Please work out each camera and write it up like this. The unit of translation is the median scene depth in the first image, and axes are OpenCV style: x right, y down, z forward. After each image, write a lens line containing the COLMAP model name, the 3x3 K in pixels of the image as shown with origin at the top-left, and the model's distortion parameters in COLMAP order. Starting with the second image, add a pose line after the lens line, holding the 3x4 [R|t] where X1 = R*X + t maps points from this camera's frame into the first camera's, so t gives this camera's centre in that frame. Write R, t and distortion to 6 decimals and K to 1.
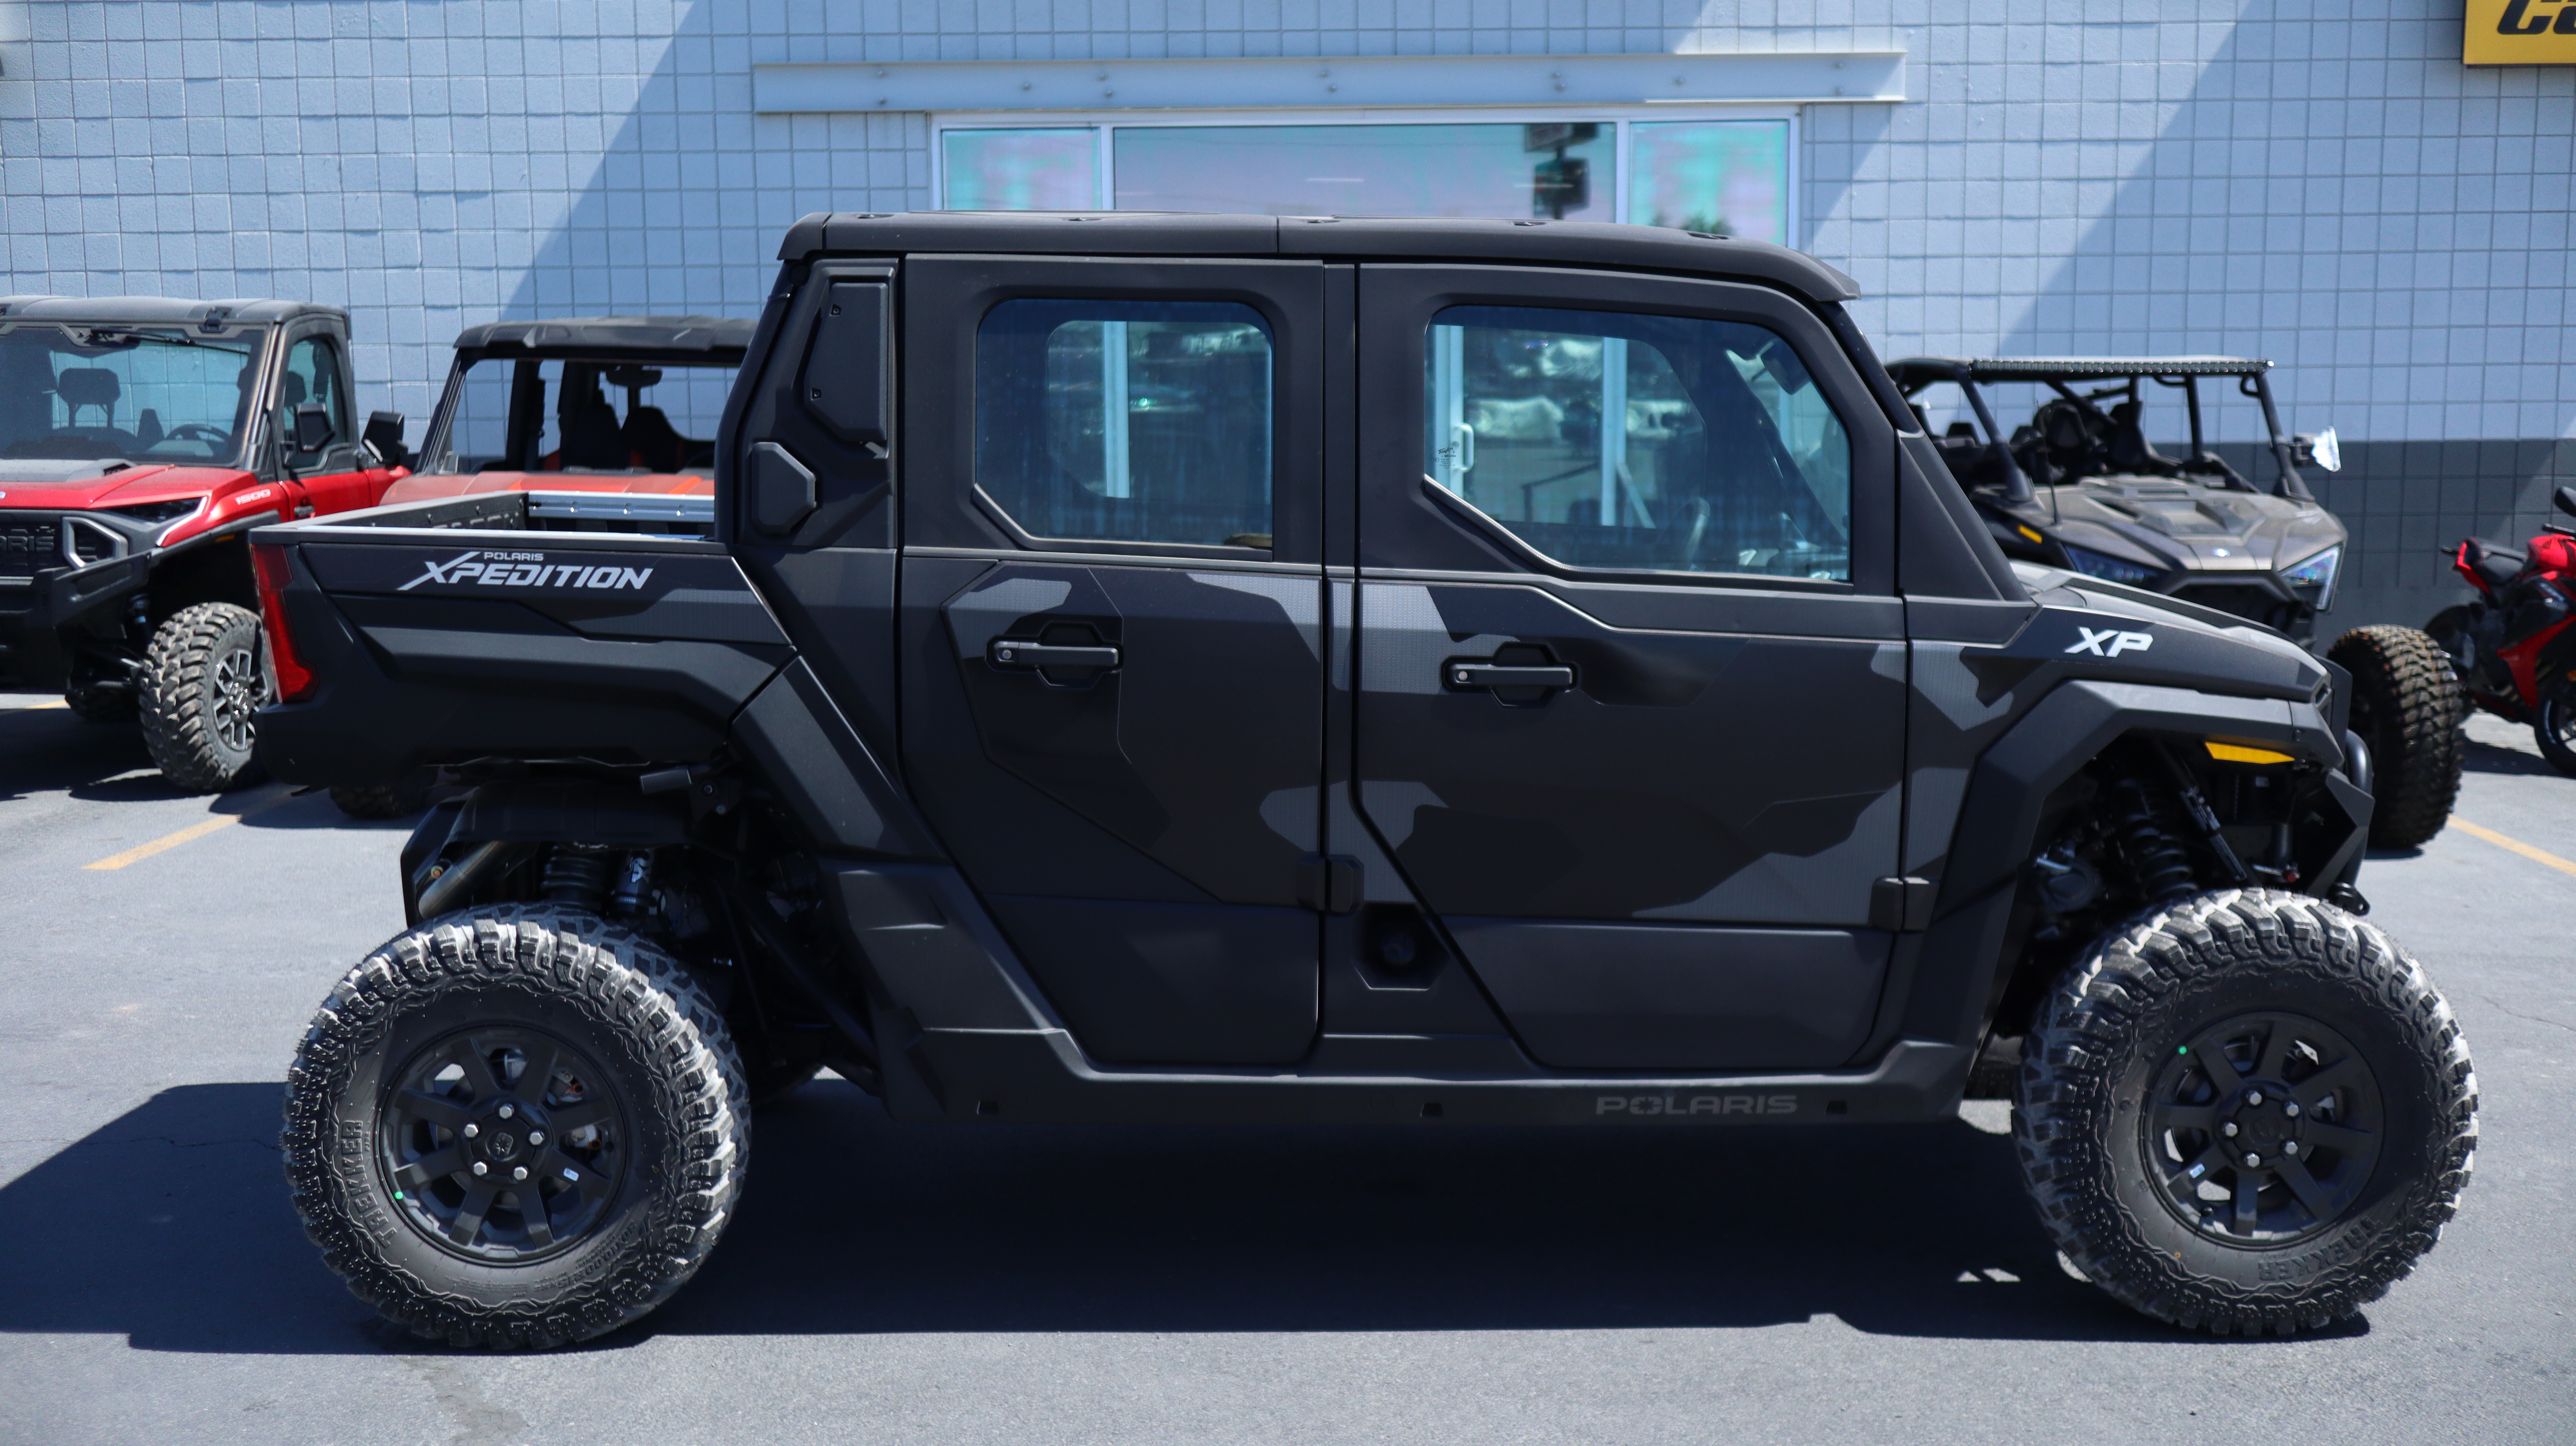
lens RADIAL K [[2522.7, 0, 1297.3], [0, 2522.7, 716.9], [0, 0, 1]] dist [0.004769, 0.000000]
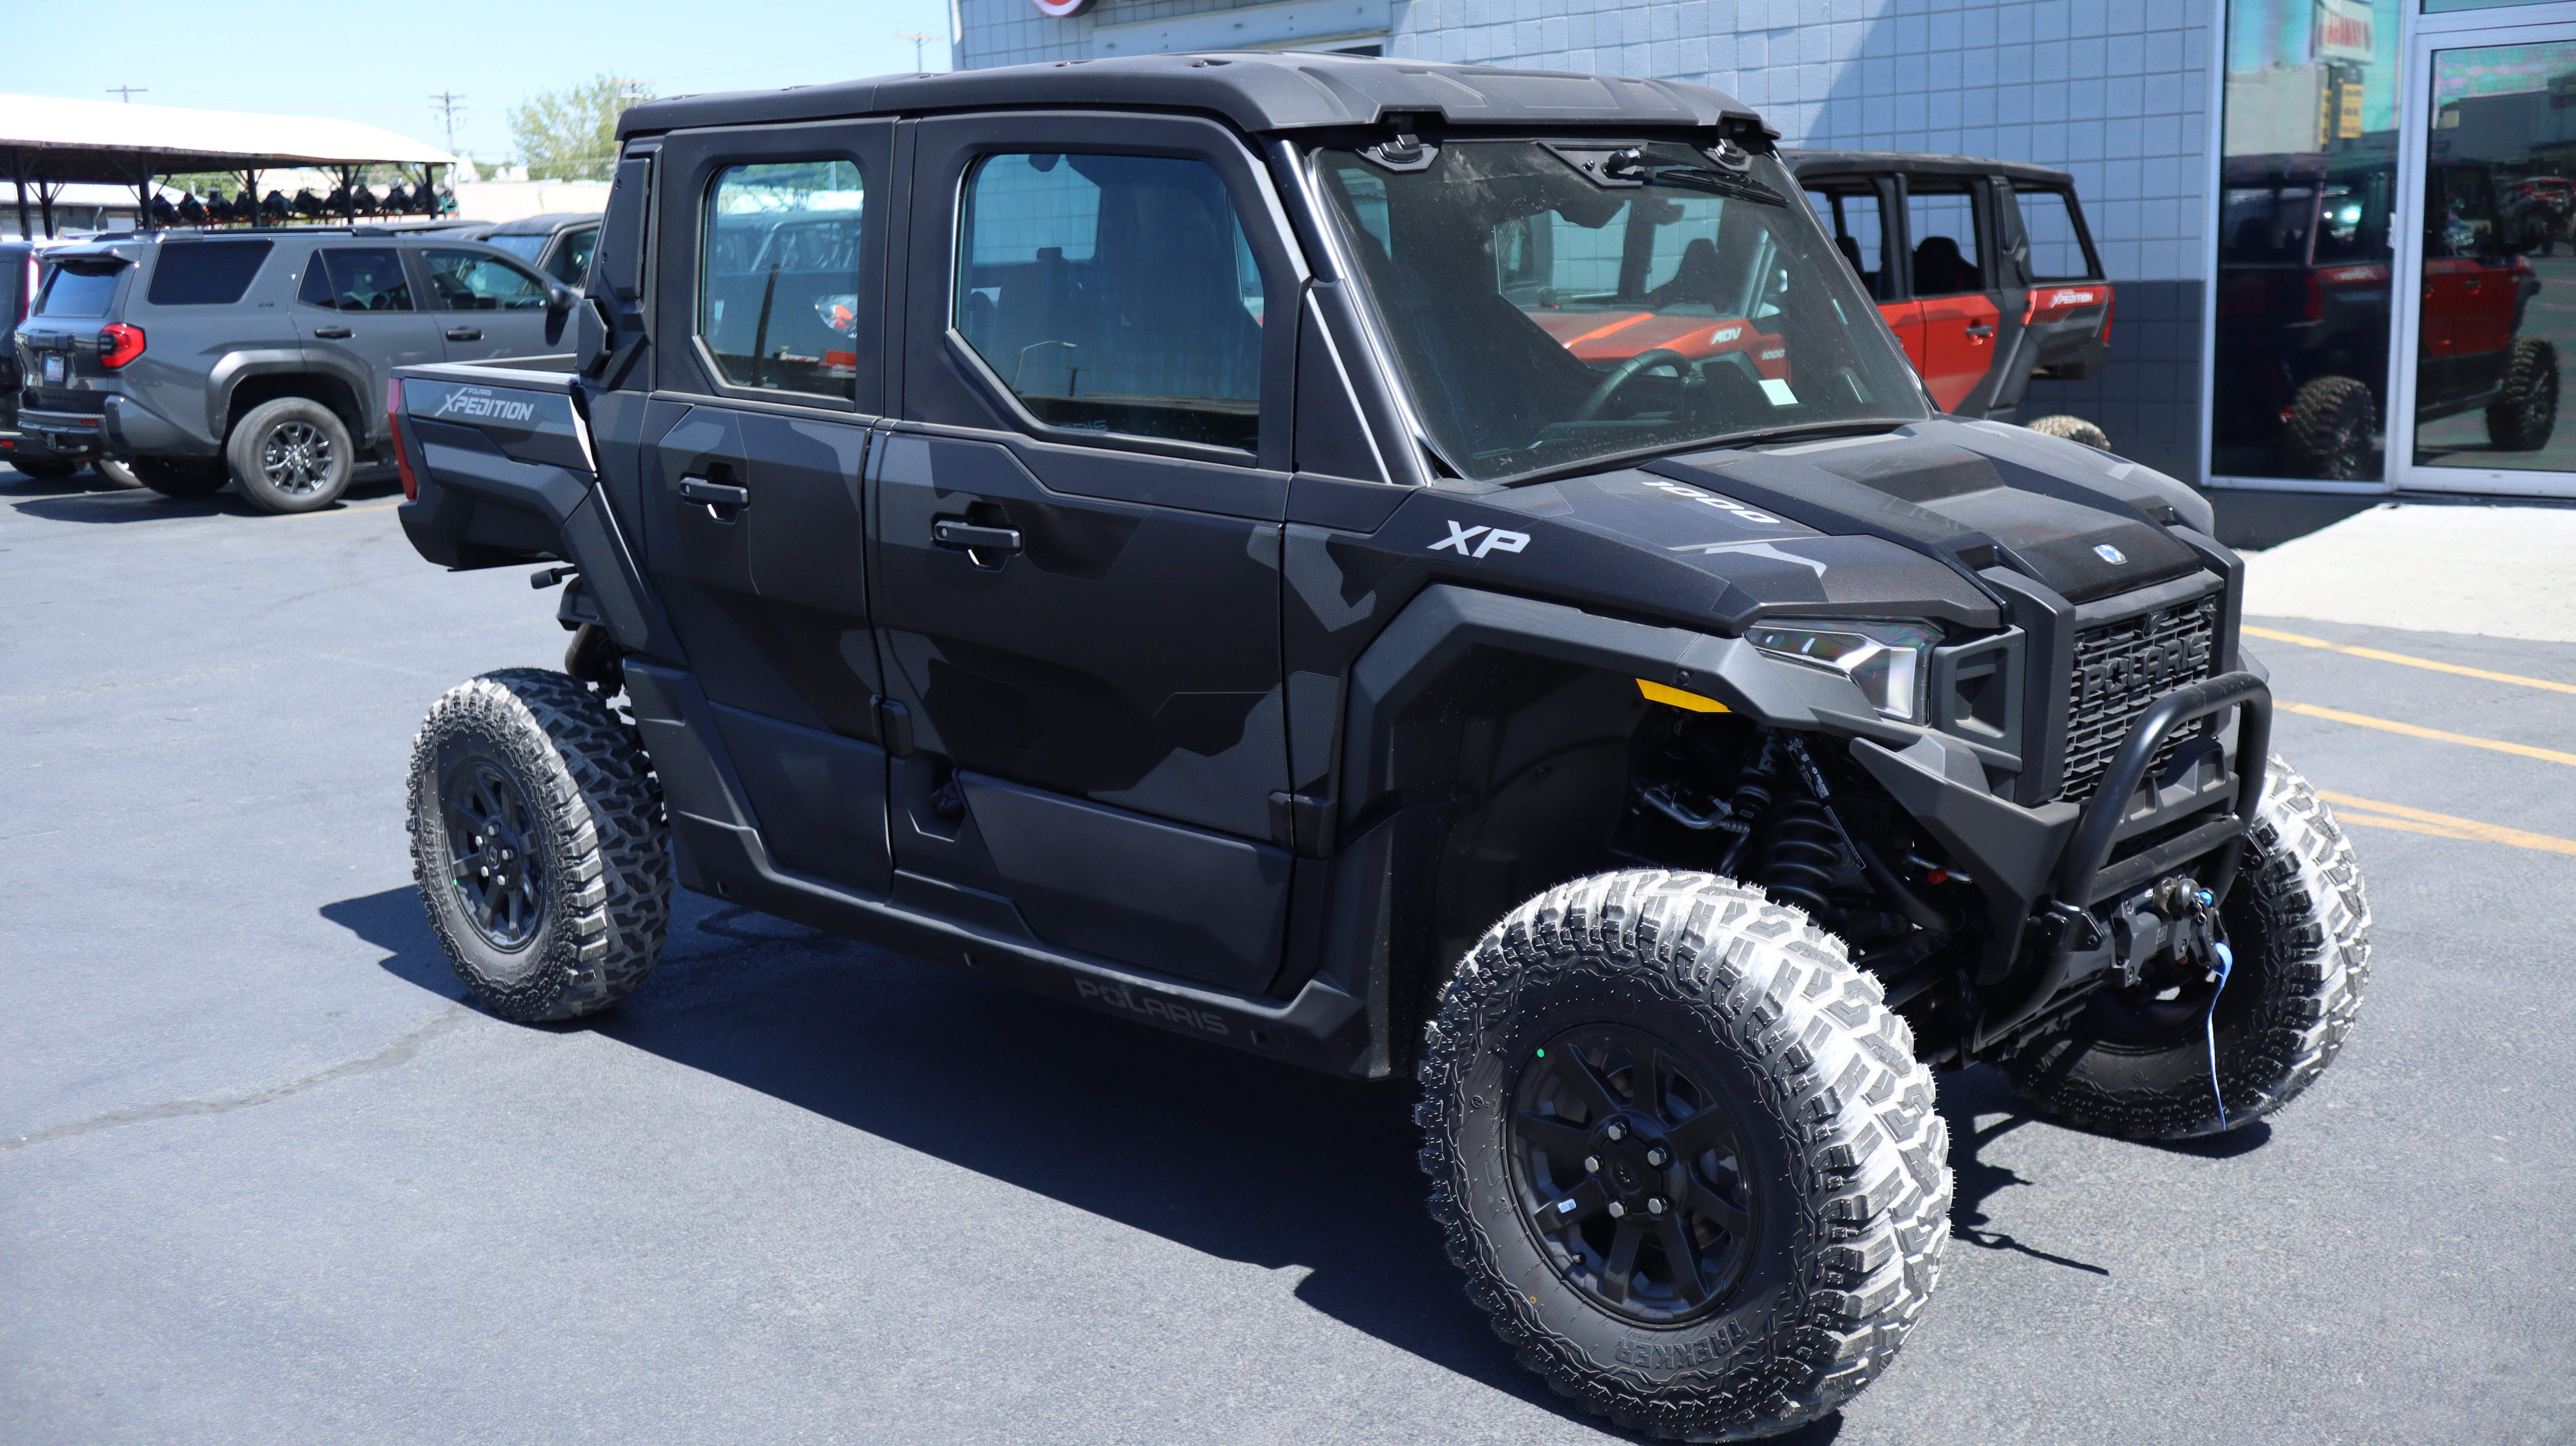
lens RADIAL K [[2522.7, 0, 1296.8], [0, 2522.7, 724.9], [0, 0, 1]] dist [0.004769, 0.000000]
pose [[0.707908, 0.112935, -0.697217, 0.851739], [-0.061745, 0.993250, 0.098195, -0.046491], [0.703601, -0.026463, 0.710103, 0.379725]]
